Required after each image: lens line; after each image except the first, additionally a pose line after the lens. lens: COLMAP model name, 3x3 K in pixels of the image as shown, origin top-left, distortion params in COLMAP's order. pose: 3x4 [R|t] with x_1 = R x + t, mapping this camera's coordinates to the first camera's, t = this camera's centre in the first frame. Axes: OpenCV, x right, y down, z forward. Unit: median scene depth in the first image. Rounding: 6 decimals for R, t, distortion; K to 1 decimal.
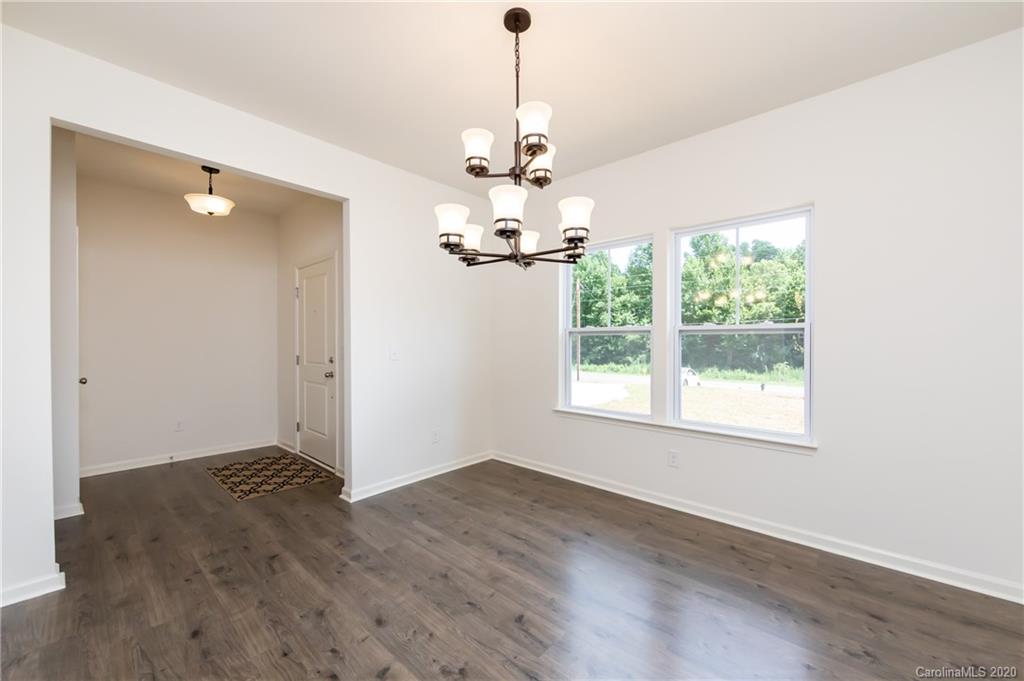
lens RADIAL K [[401.6, 0, 512.0], [0, 401.6, 340.5], [0, 0, 1]] dist [0.002712, 0.000098]
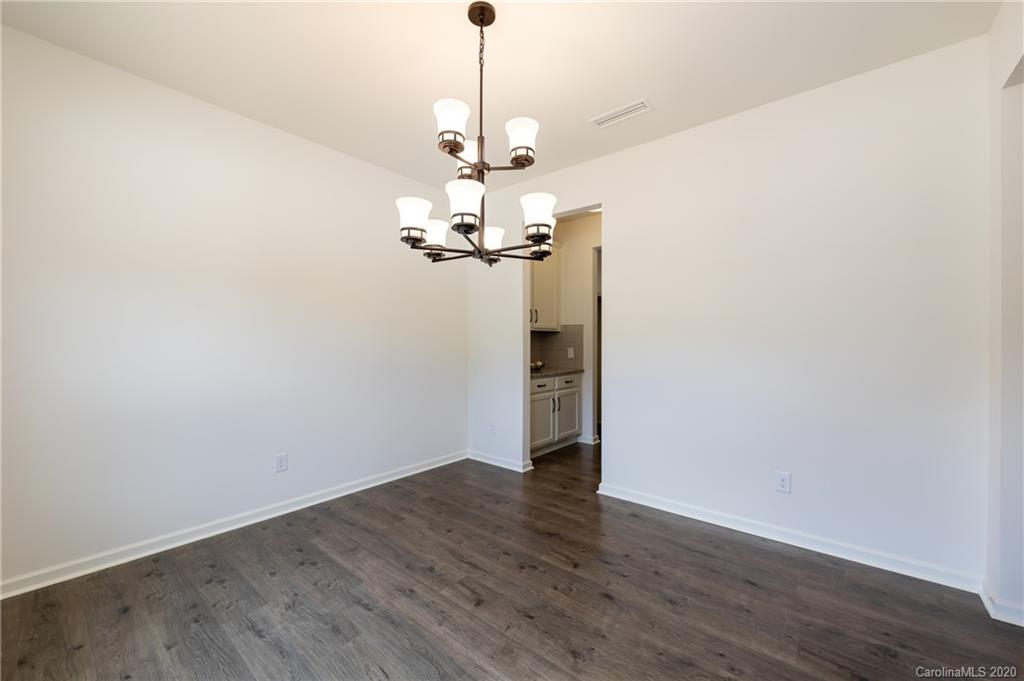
lens RADIAL K [[401.6, 0, 512.0], [0, 401.6, 340.5], [0, 0, 1]] dist [0.002712, 0.000098]
pose [[-0.999114, -0.001356, -0.042066, -0.021366], [-0.001276, 0.999997, -0.001926, 0.009062], [0.042068, -0.001870, -0.999113, 1.997695]]
